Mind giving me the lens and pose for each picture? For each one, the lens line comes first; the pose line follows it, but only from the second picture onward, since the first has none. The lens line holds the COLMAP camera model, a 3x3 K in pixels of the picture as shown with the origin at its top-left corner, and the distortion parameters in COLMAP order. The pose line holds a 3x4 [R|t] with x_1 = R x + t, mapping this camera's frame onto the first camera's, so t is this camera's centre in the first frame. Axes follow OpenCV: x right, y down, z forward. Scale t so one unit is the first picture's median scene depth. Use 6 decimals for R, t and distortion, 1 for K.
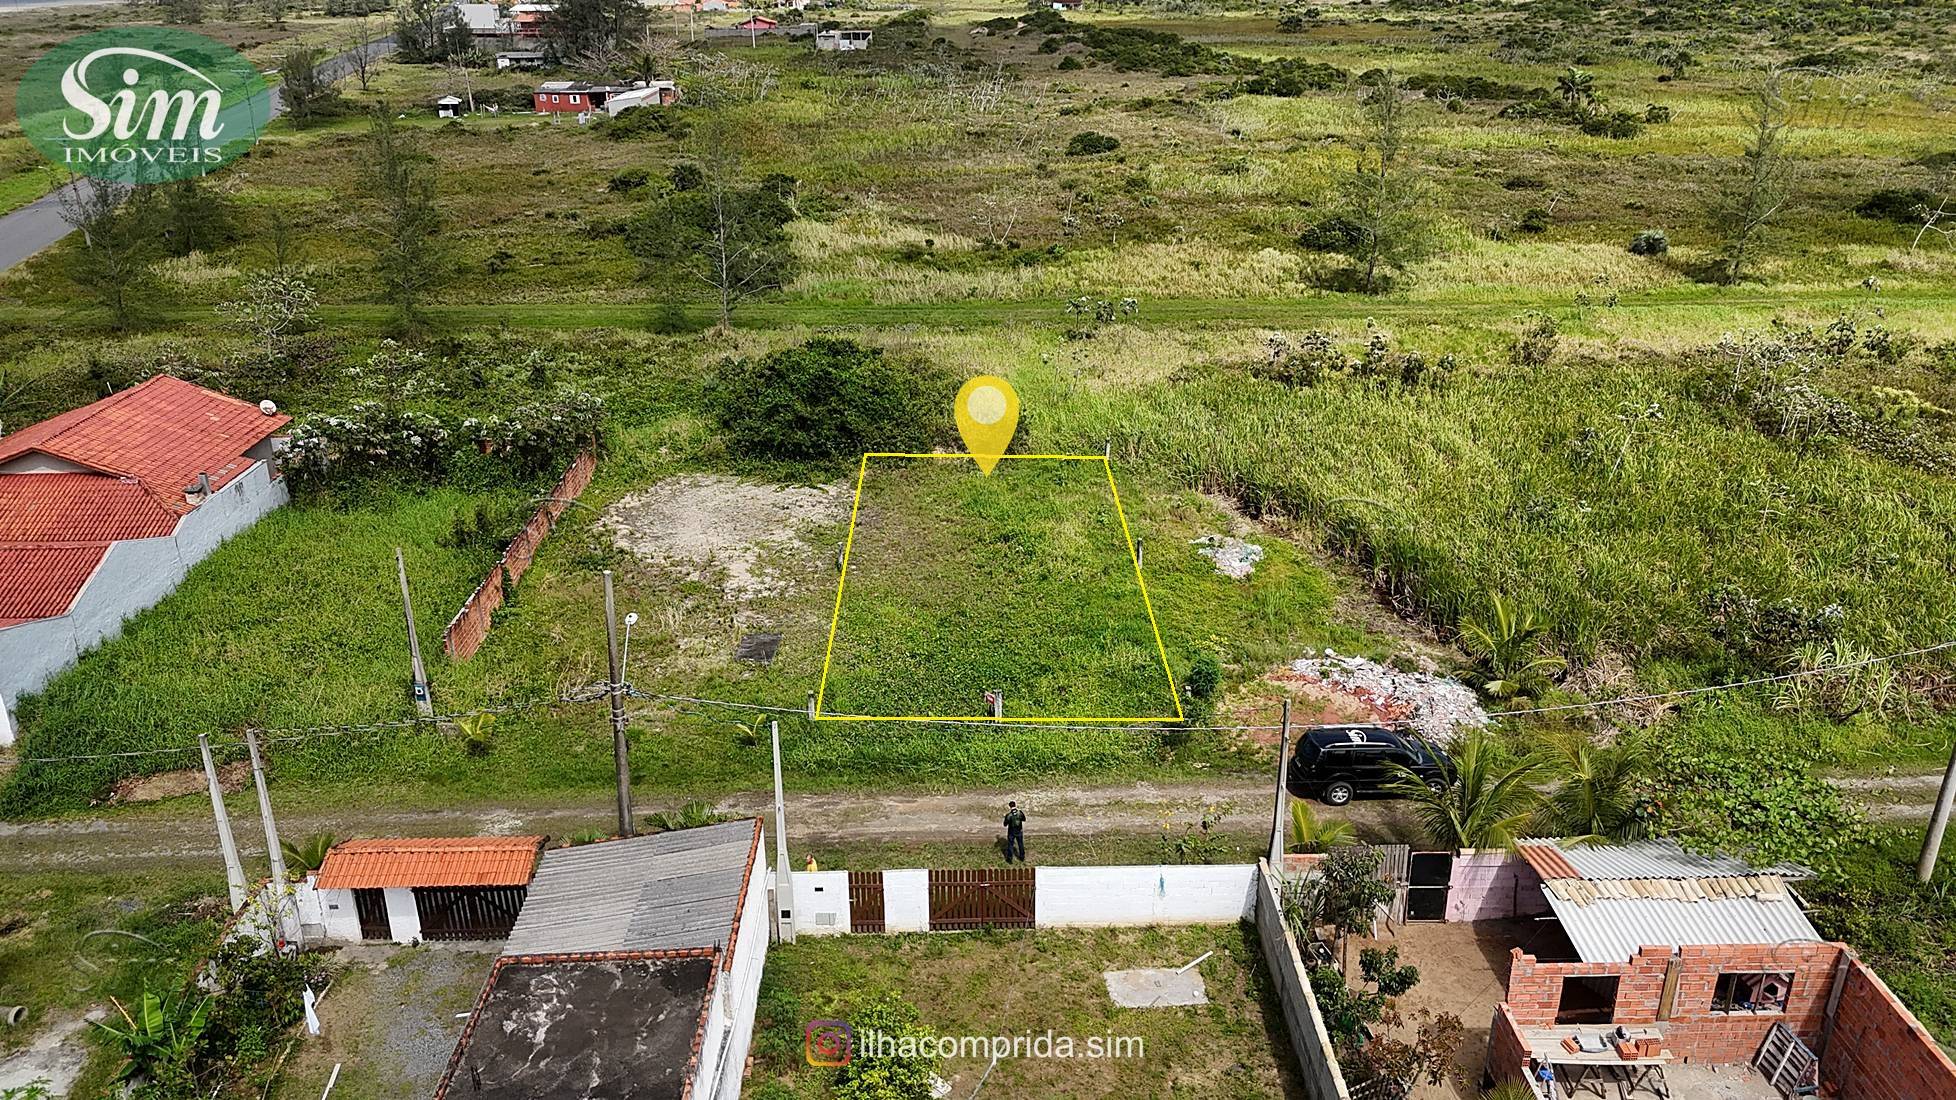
lens RADIAL K [[1444.7, 0, 982.1], [0, 1444.7, 548.1], [0, 0, 1]] dist [0.073876, -0.077224]
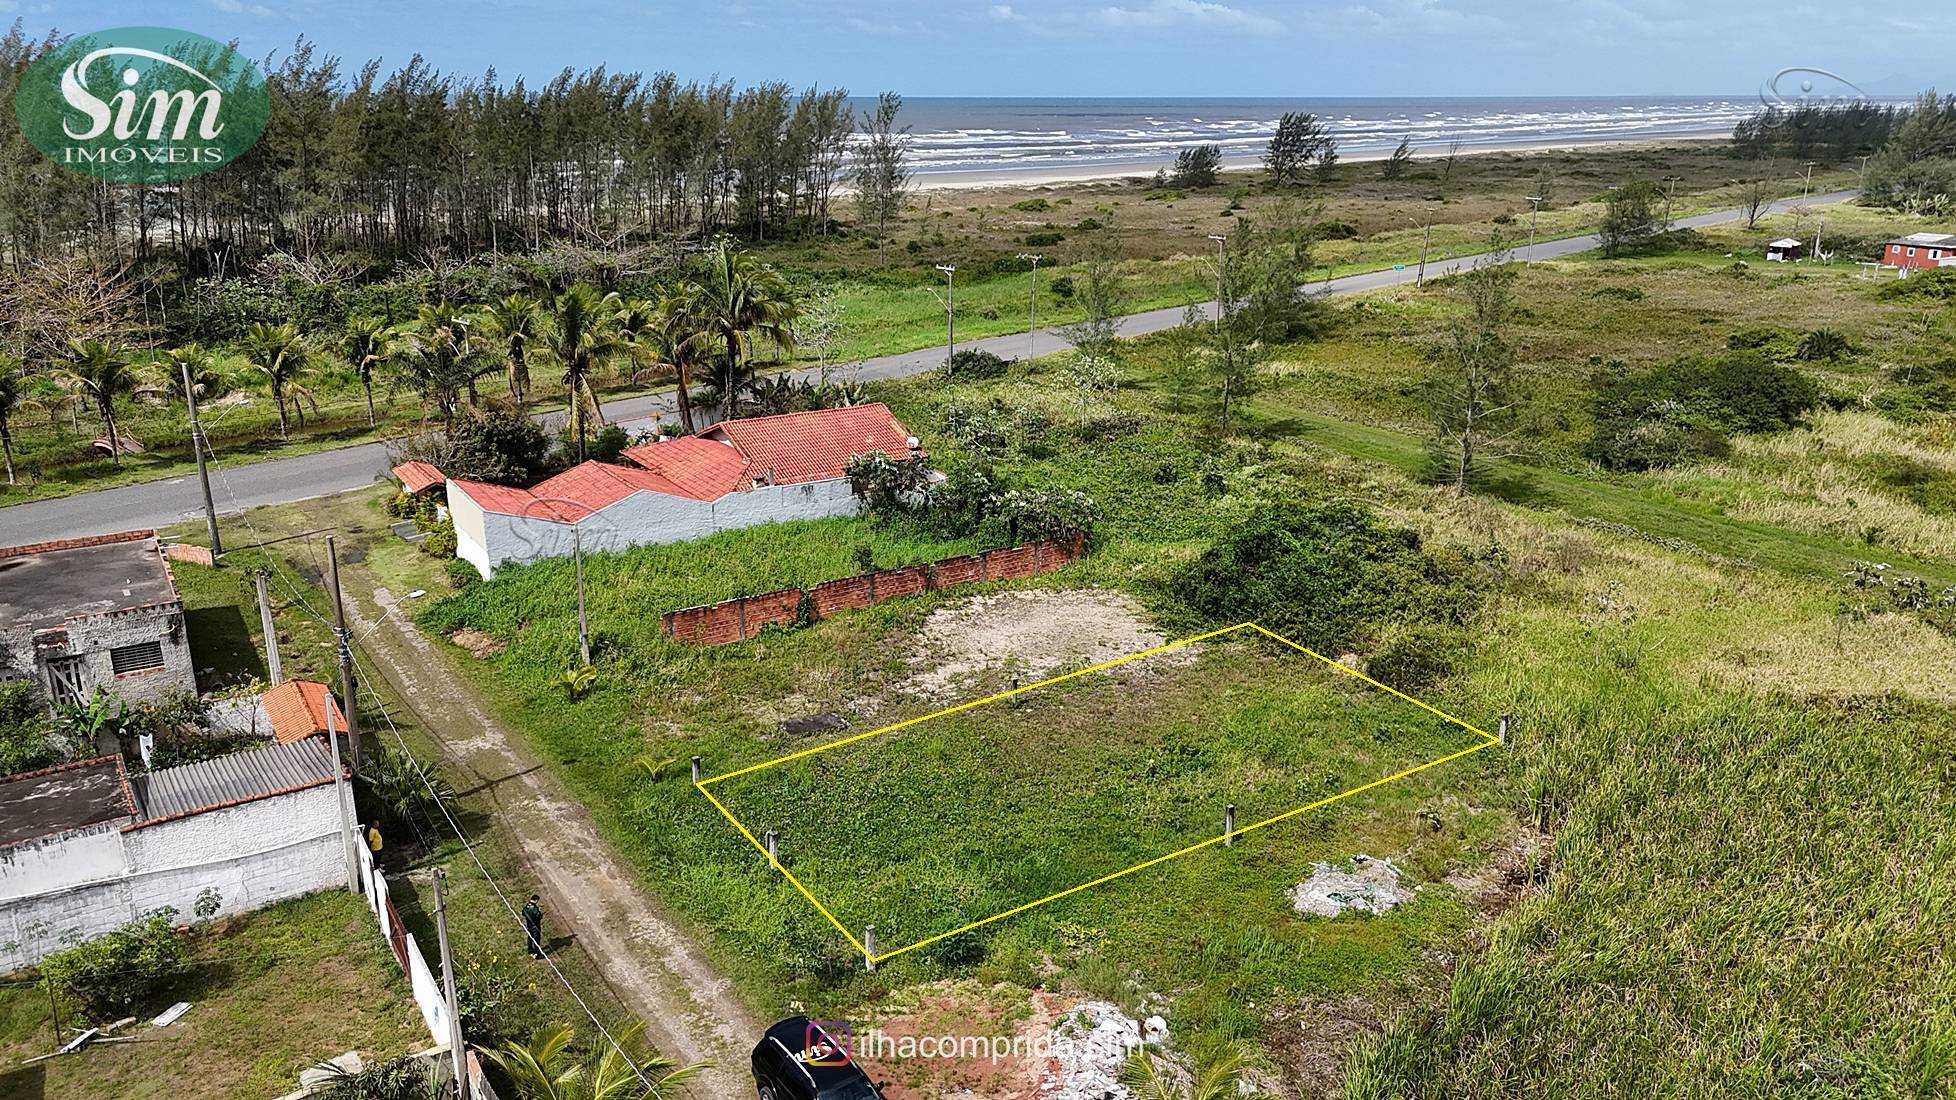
lens RADIAL K [[1444.7, 0, 982.1], [0, 1444.7, 548.1], [0, 0, 1]] dist [0.073876, -0.077224]
pose [[0.527448, 0.262360, -0.808063, 0.623525], [-0.329327, 0.939898, 0.090202, -0.160440], [0.783162, 0.218540, 0.582149, 0.408075]]
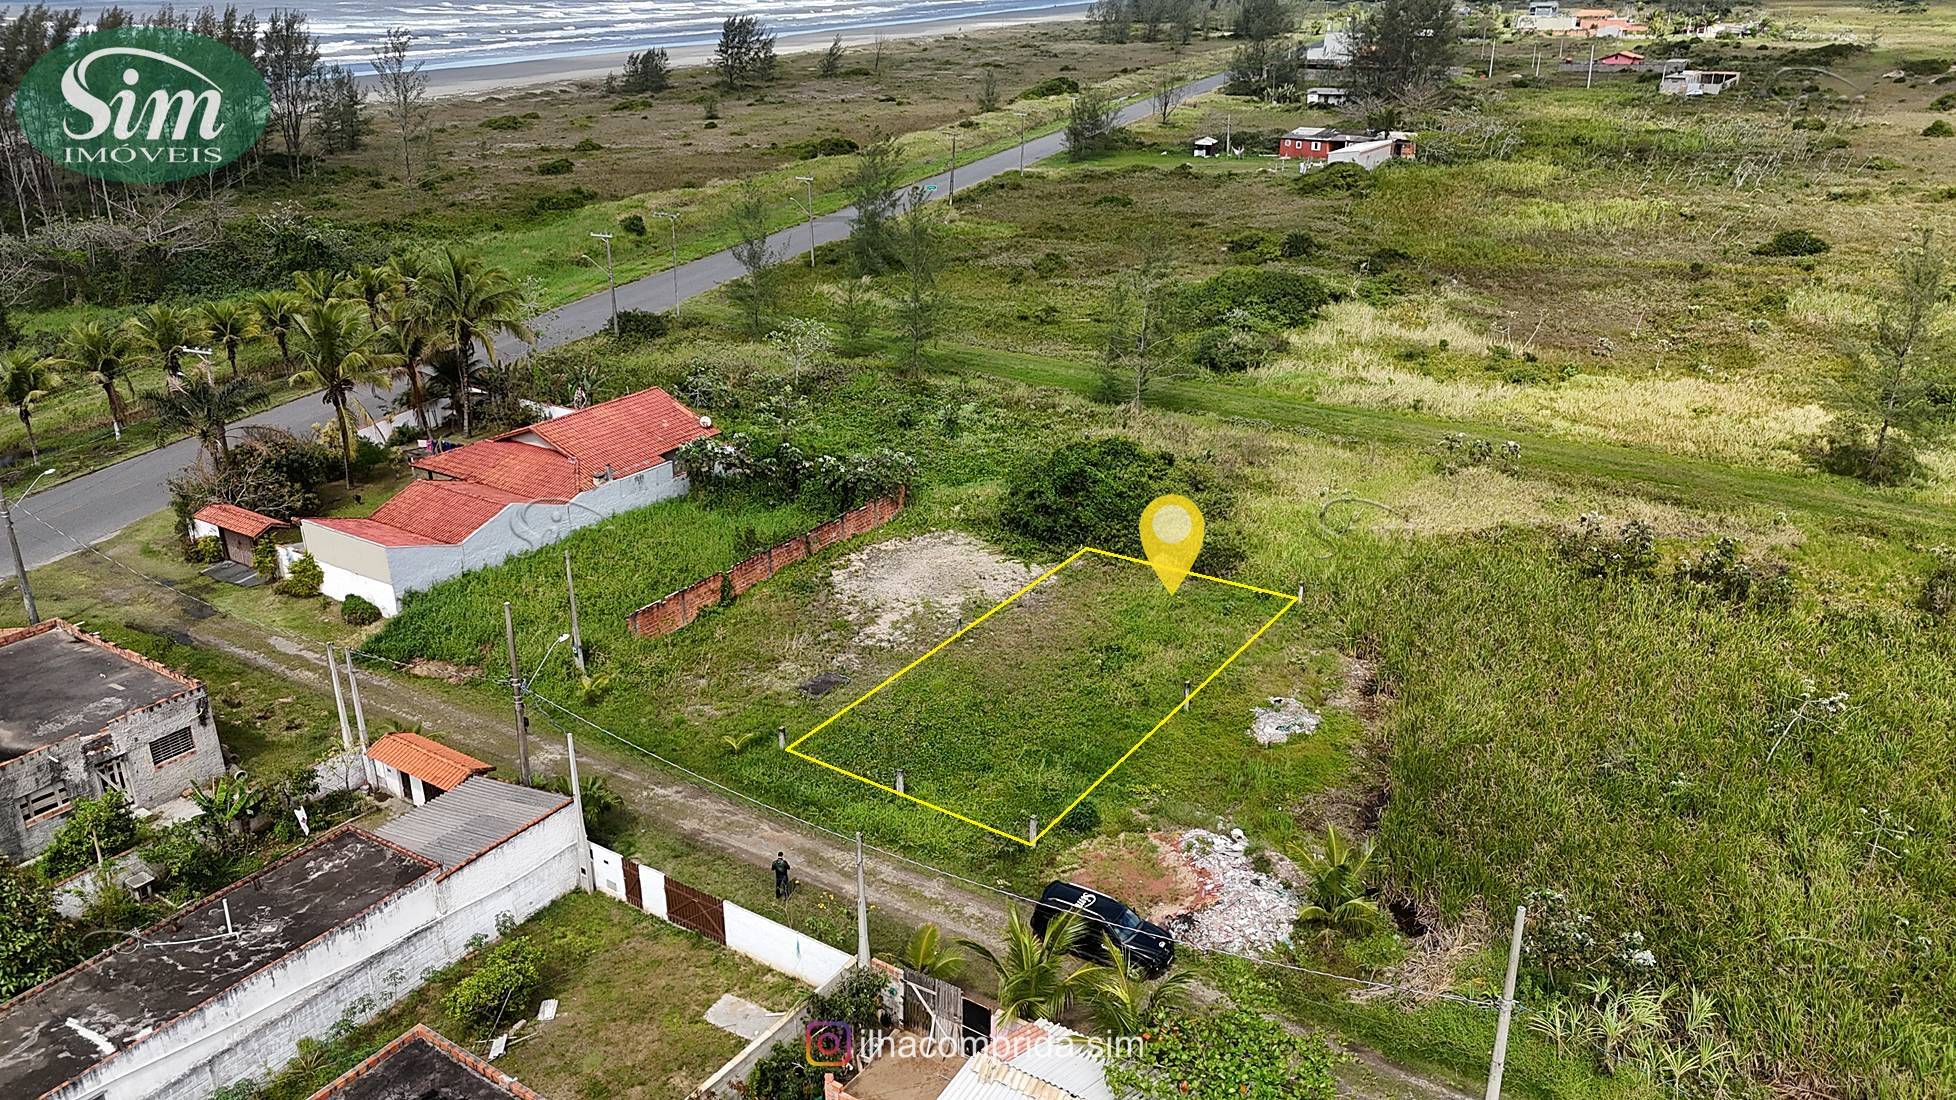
lens RADIAL K [[1444.7, 0, 982.1], [0, 1444.7, 548.1], [0, 0, 1]] dist [0.073876, -0.077224]
pose [[0.823471, 0.214648, -0.525187, 0.522935], [-0.216059, 0.974563, 0.059541, -0.133491], [0.524609, 0.064441, 0.848901, -0.004972]]
